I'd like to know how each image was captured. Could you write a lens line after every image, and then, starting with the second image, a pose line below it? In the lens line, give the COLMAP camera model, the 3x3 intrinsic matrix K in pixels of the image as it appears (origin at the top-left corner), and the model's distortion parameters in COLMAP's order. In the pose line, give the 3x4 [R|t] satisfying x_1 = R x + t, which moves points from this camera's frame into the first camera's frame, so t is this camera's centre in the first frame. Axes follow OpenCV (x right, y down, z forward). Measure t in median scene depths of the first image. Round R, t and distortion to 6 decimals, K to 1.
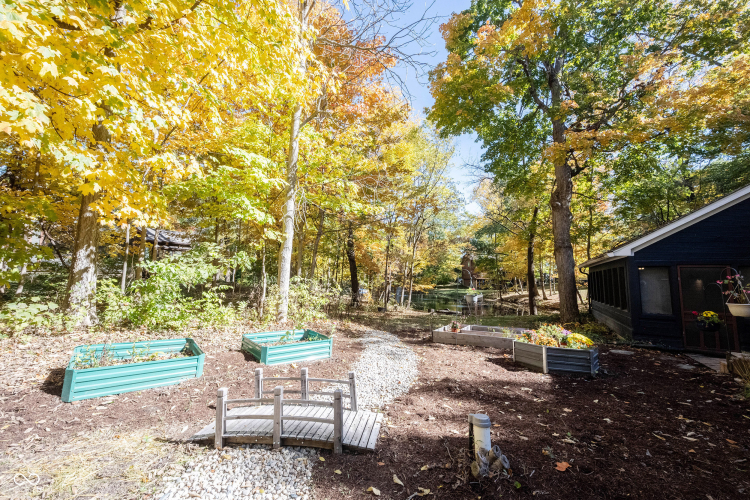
lens RADIAL K [[294.9, 0, 375.0], [0, 294.9, 250.3], [0, 0, 1]] dist [0.000359, 0.000119]
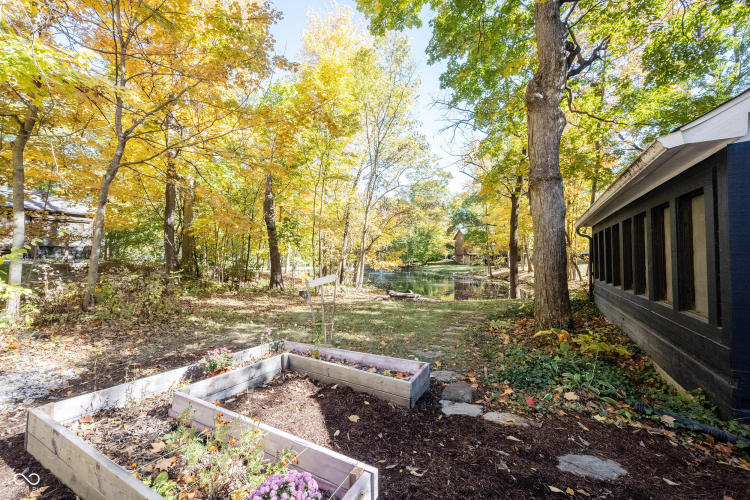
lens RADIAL K [[294.9, 0, 373.9], [0, 294.9, 253.5], [0, 0, 1]] dist [0.000359, 0.000119]
pose [[0.999878, -0.014354, -0.006191, 0.214605], [0.014825, 0.996331, 0.084293, 0.043851], [0.004958, -0.084375, 0.996422, 0.298820]]
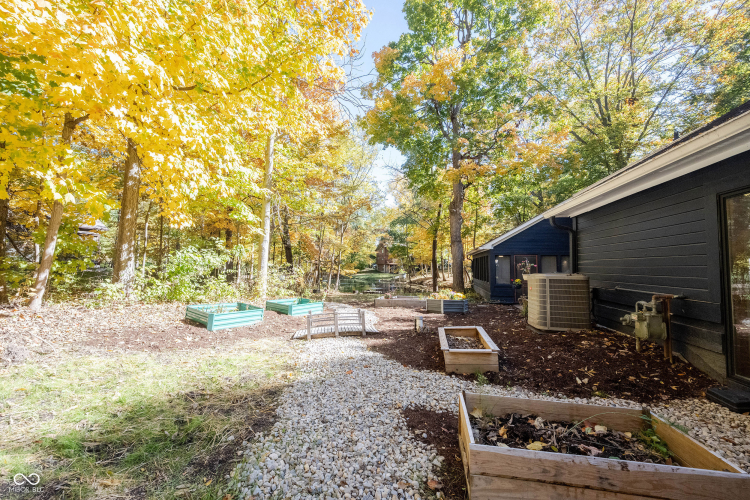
lens RADIAL K [[294.9, 0, 375.5], [0, 294.9, 252.8], [0, 0, 1]] dist [0.000359, 0.000119]
pose [[0.958216, 0.002393, 0.286037, -0.086995], [-0.018240, 0.998441, 0.052752, -0.013758], [-0.285465, -0.055765, 0.956765, -0.154693]]
